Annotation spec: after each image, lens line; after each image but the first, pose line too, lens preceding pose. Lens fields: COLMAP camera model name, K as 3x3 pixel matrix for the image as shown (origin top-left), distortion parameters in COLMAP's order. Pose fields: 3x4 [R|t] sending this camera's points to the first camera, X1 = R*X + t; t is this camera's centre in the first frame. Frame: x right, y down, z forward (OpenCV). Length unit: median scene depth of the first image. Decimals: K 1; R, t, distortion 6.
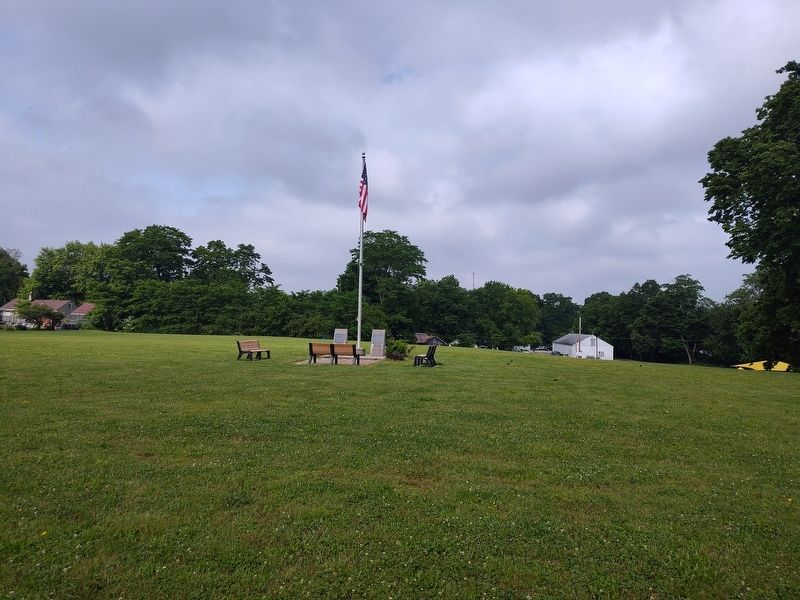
lens RADIAL K [[550.5, 0, 400.0], [0, 550.5, 300.0], [0, 0, 1]] dist [0.054729, -0.050092]
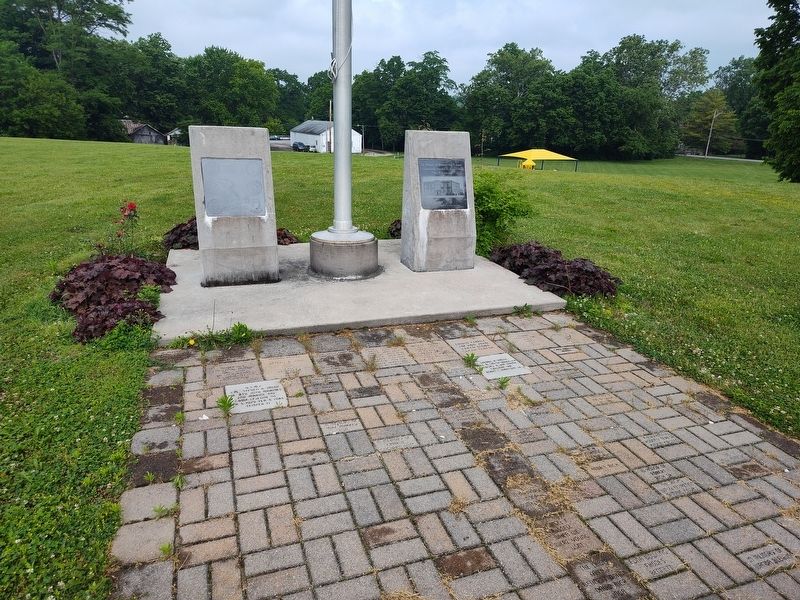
lens RADIAL K [[550.5, 0, 400.0], [0, 550.5, 300.0], [0, 0, 1]] dist [0.054729, -0.050092]
pose [[0.869228, -0.155365, 0.469365, -0.025253], [-0.028350, 0.932118, 0.361043, 0.006924], [-0.493598, -0.327135, 0.805819, 0.157647]]
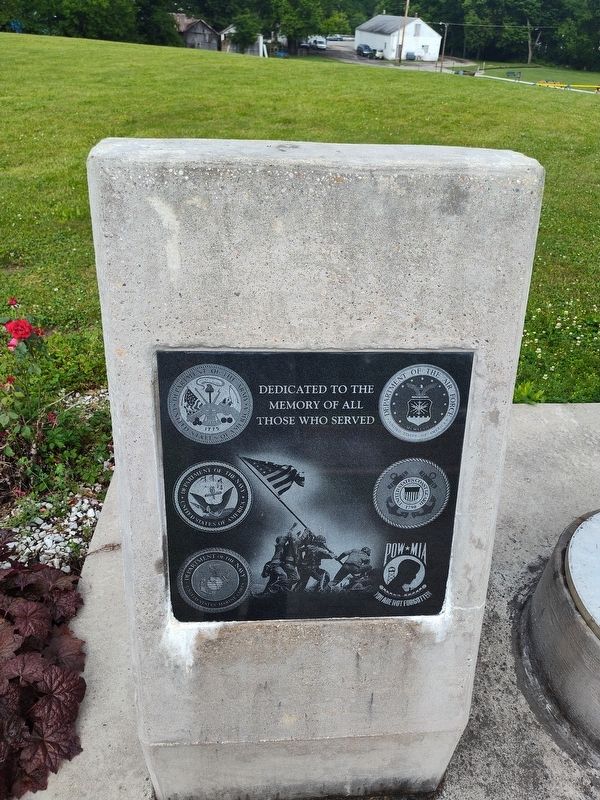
lens RADIAL K [[557.9, 0, 300.0], [0, 557.9, 400.0], [0, 0, 1]] dist [0.010903, -0.003076]
pose [[0.969010, -0.133552, 0.207806, -0.018707], [-0.023901, 0.786609, 0.616989, 0.008044], [-0.245862, -0.602835, 0.759040, 0.186821]]
